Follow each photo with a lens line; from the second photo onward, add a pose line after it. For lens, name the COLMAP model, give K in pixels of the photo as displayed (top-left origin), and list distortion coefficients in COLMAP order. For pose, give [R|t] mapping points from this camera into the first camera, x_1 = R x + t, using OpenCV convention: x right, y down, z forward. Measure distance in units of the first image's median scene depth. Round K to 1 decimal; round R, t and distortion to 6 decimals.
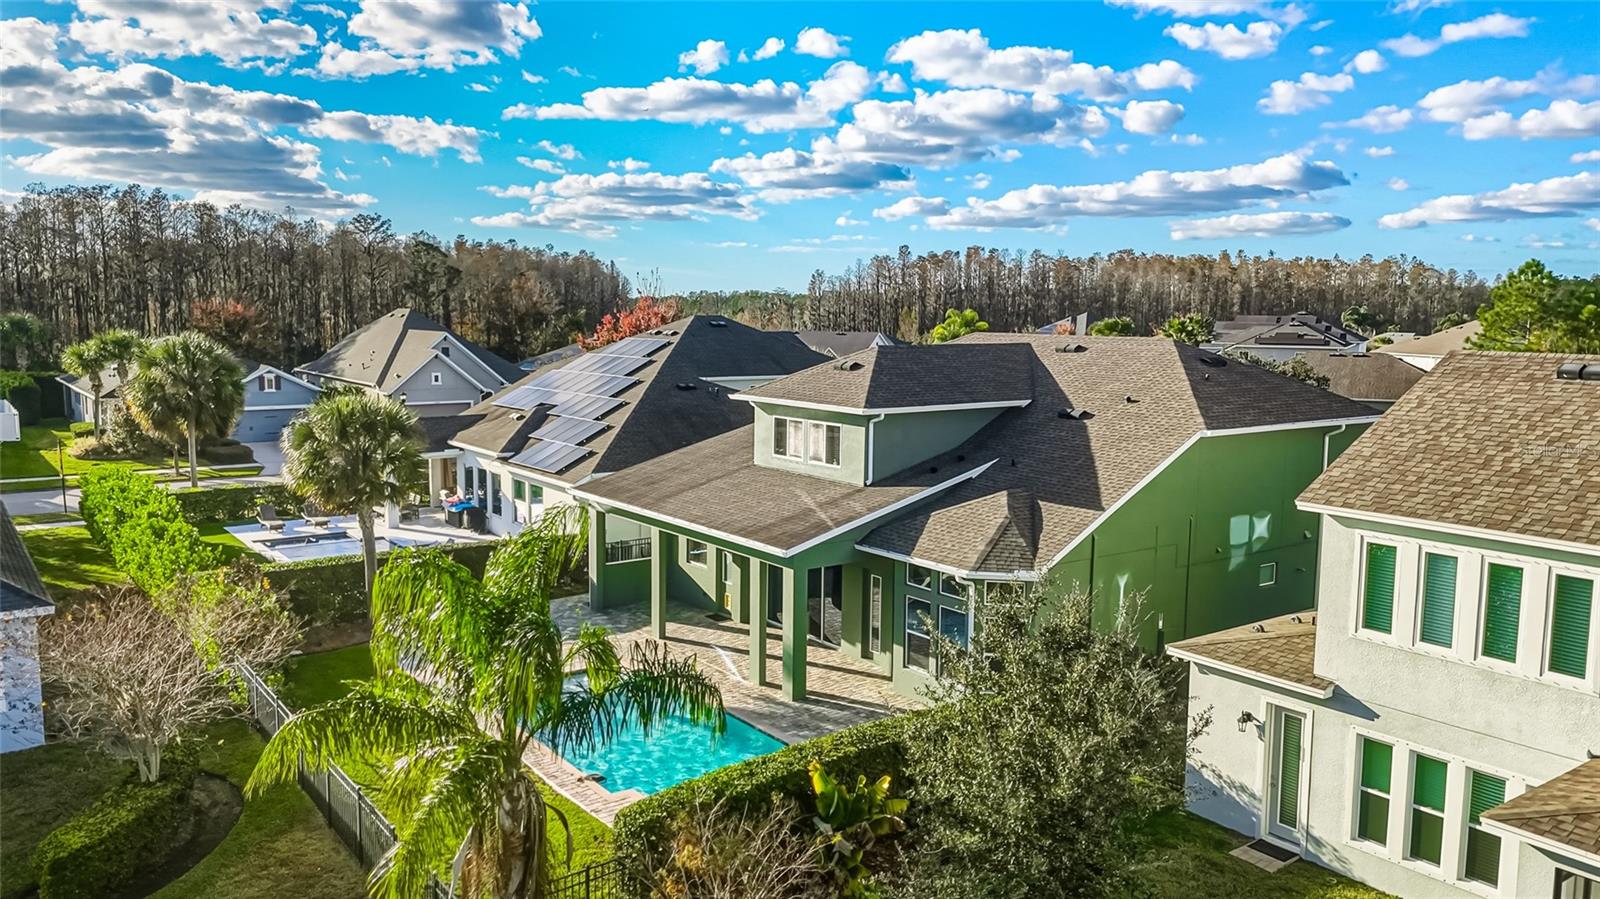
lens RADIAL K [[1199.6, 0, 800.0], [0, 1199.6, 449.5], [0, 0, 1]] dist [0.034408, -0.000194]
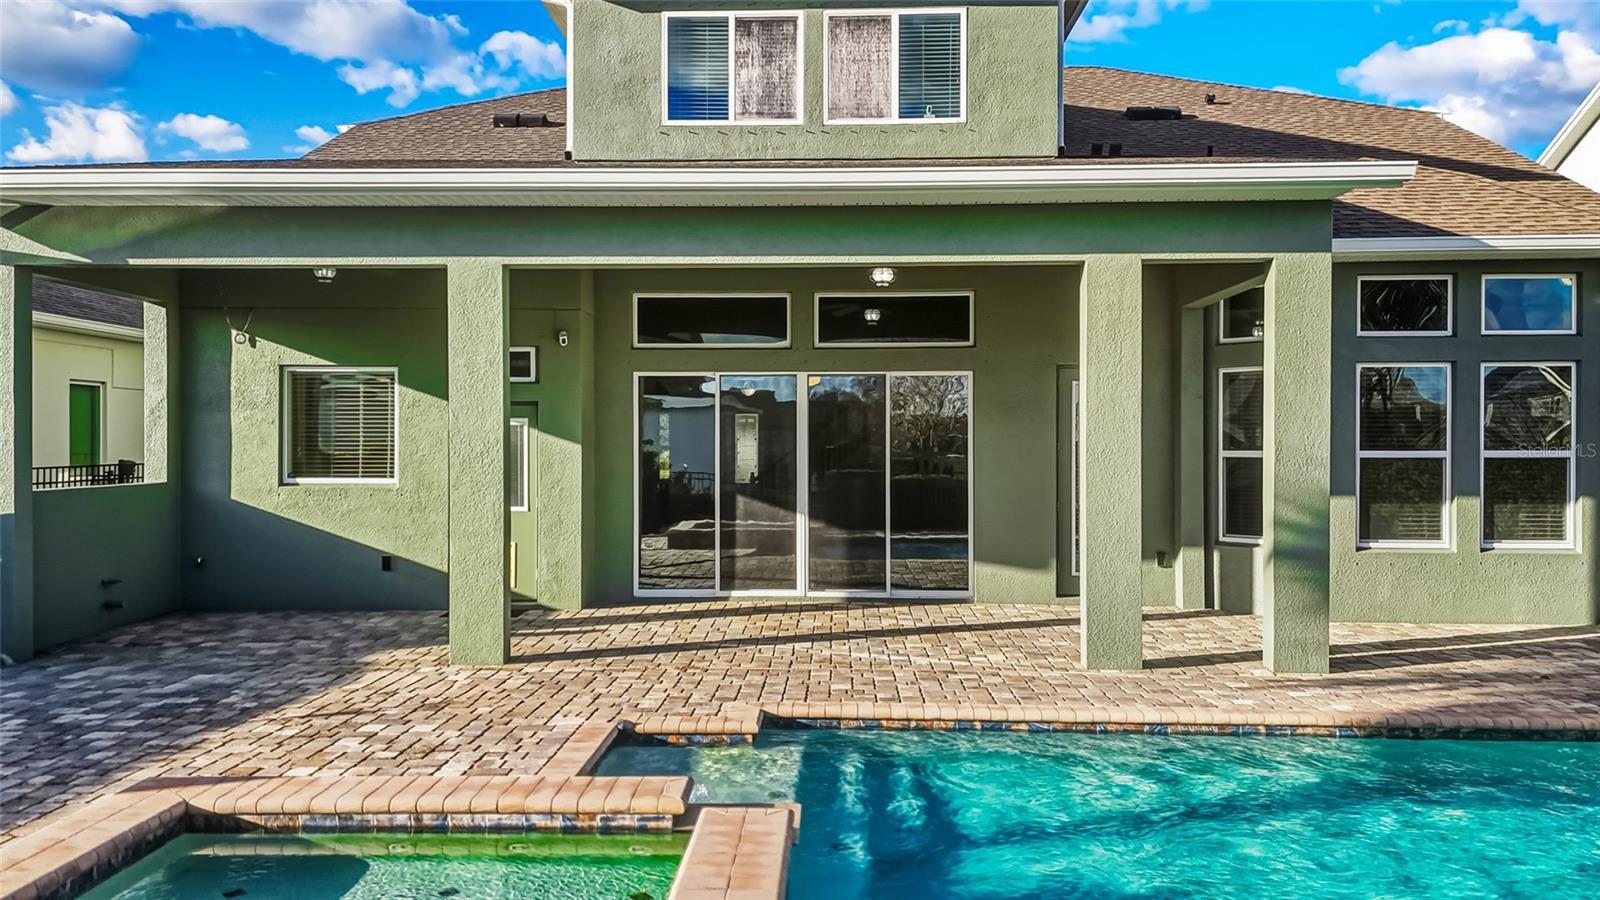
lens RADIAL K [[1199.6, 0, 800.0], [0, 1199.6, 450.0], [0, 0, 1]] dist [0.034408, -0.000194]
pose [[0.615946, -0.027697, 0.787302, -0.350783], [0.104964, 0.993357, -0.047173, 0.152815], [-0.780765, 0.111694, 0.614761, 0.919954]]
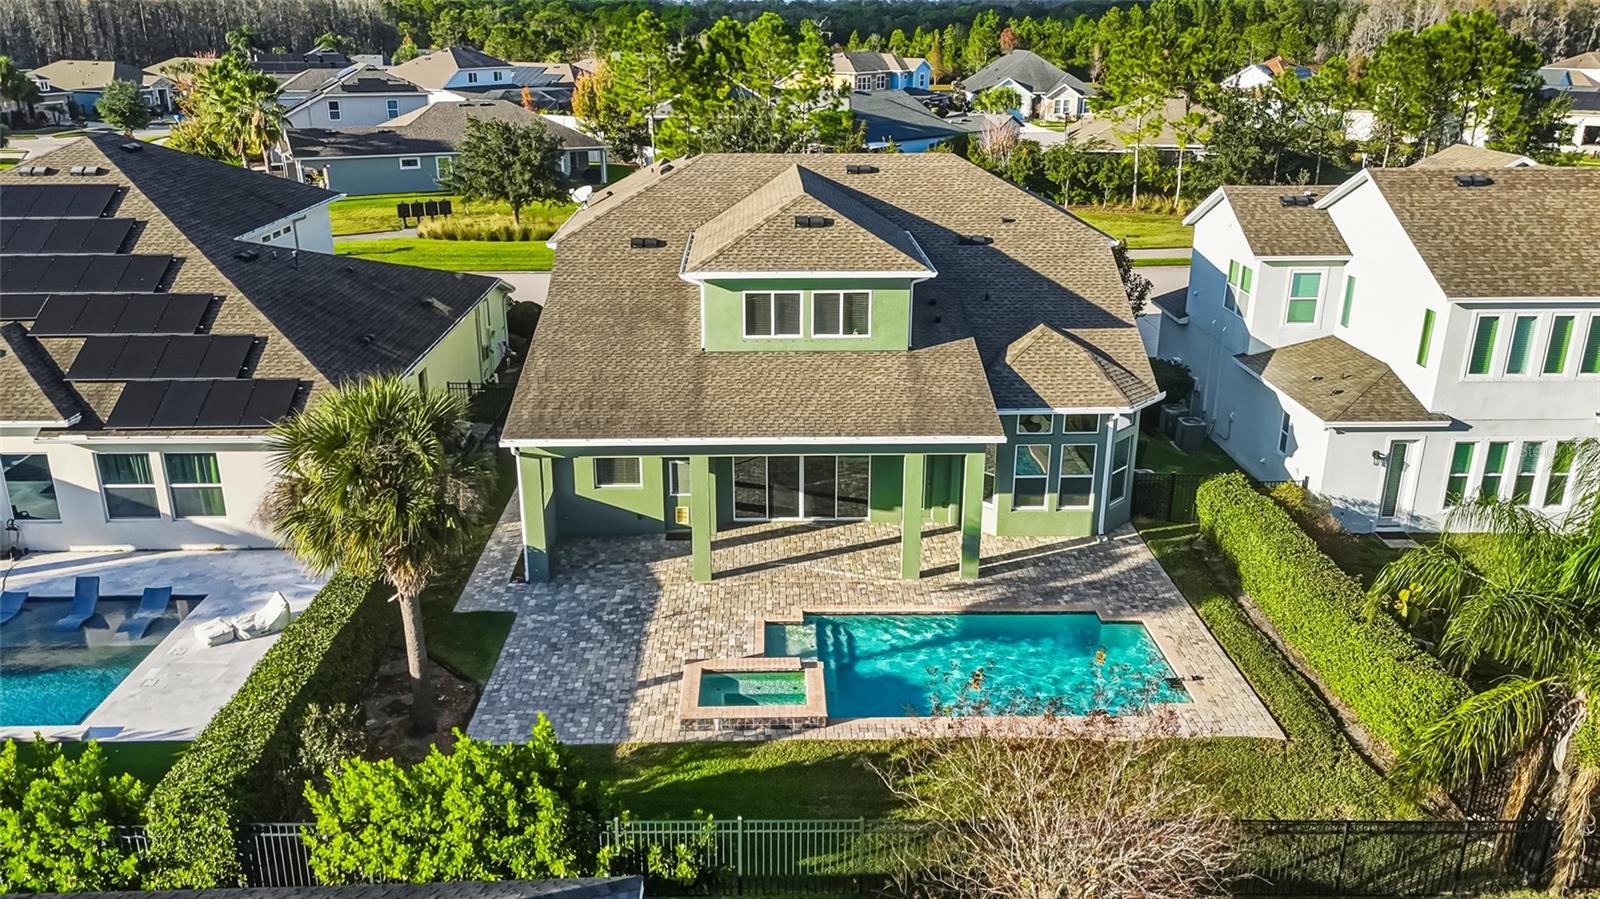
lens RADIAL K [[1199.6, 0, 800.0], [0, 1199.6, 449.5], [0, 0, 1]] dist [0.034408, -0.000194]
pose [[0.570069, -0.287122, 0.769793, -0.842184], [0.104139, 0.954643, 0.278948, -0.189966], [-0.814970, -0.078855, 0.574113, 0.564714]]
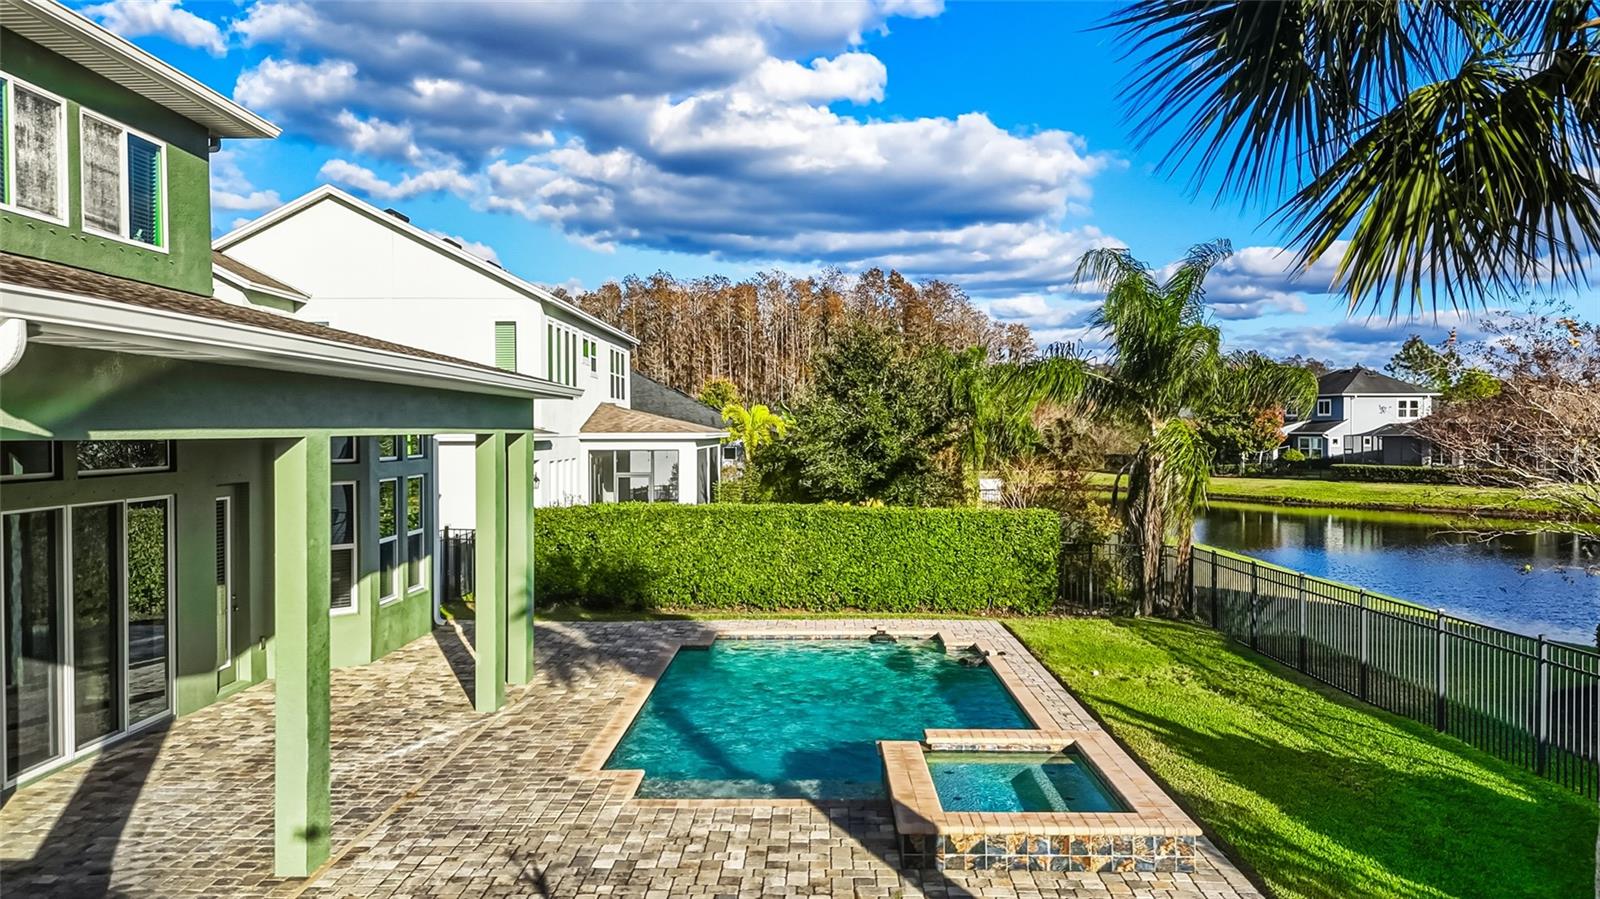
lens RADIAL K [[1199.6, 0, 800.0], [0, 1199.6, 449.5], [0, 0, 1]] dist [0.034408, -0.000194]
pose [[-0.797296, -0.028781, 0.602902, -0.430454], [0.058407, 0.990496, 0.124524, 0.047806], [-0.600756, 0.134496, -0.788037, 1.363233]]
